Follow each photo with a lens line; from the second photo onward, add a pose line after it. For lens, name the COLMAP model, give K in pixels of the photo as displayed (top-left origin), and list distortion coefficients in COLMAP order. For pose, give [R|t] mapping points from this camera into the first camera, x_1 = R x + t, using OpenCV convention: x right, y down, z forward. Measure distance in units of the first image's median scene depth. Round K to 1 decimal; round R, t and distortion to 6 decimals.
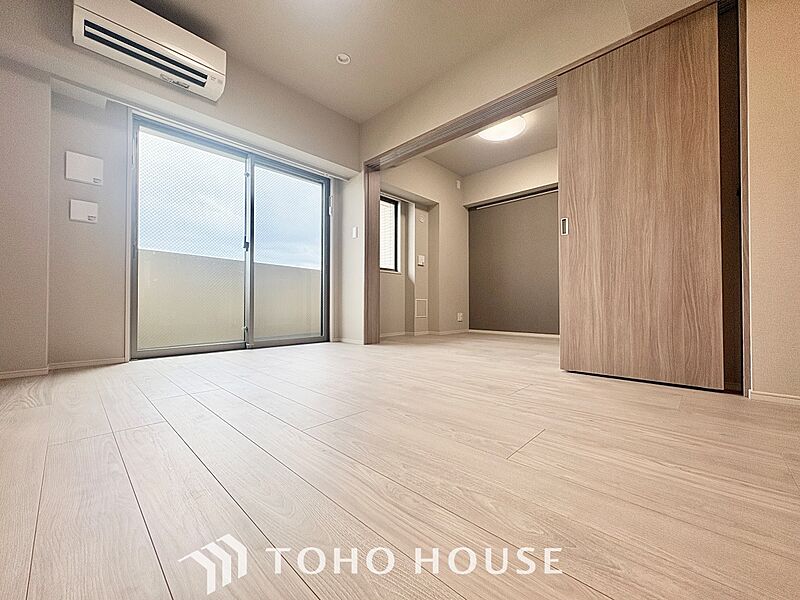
lens RADIAL K [[319.4, 0, 399.2], [0, 319.4, 299.1], [0, 0, 1]] dist [0.002364, -0.000009]
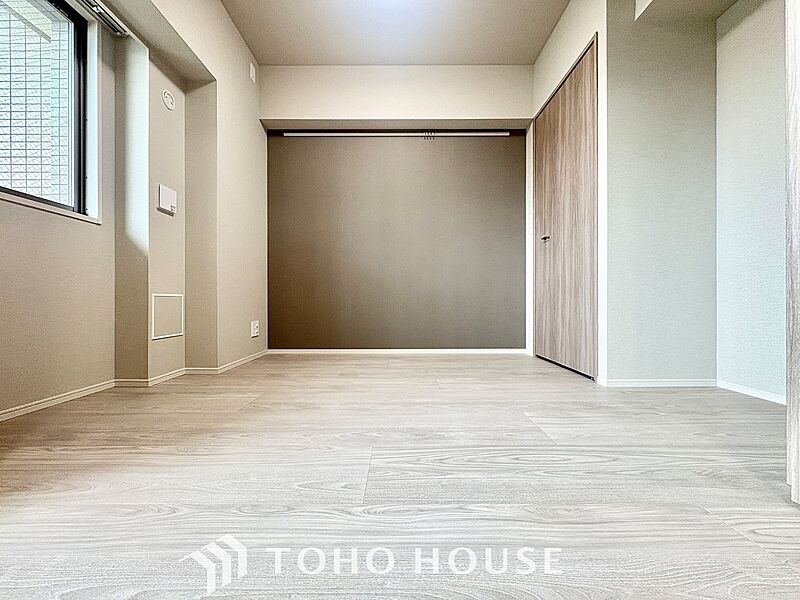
lens RADIAL K [[319.4, 0, 404.3], [0, 319.4, 302.4], [0, 0, 1]] dist [0.002364, -0.000009]
pose [[0.709953, -0.000752, 0.704249, -0.008963], [-0.008618, 0.999915, 0.009756, 0.009533], [-0.704196, -0.012996, 0.709887, 0.802551]]
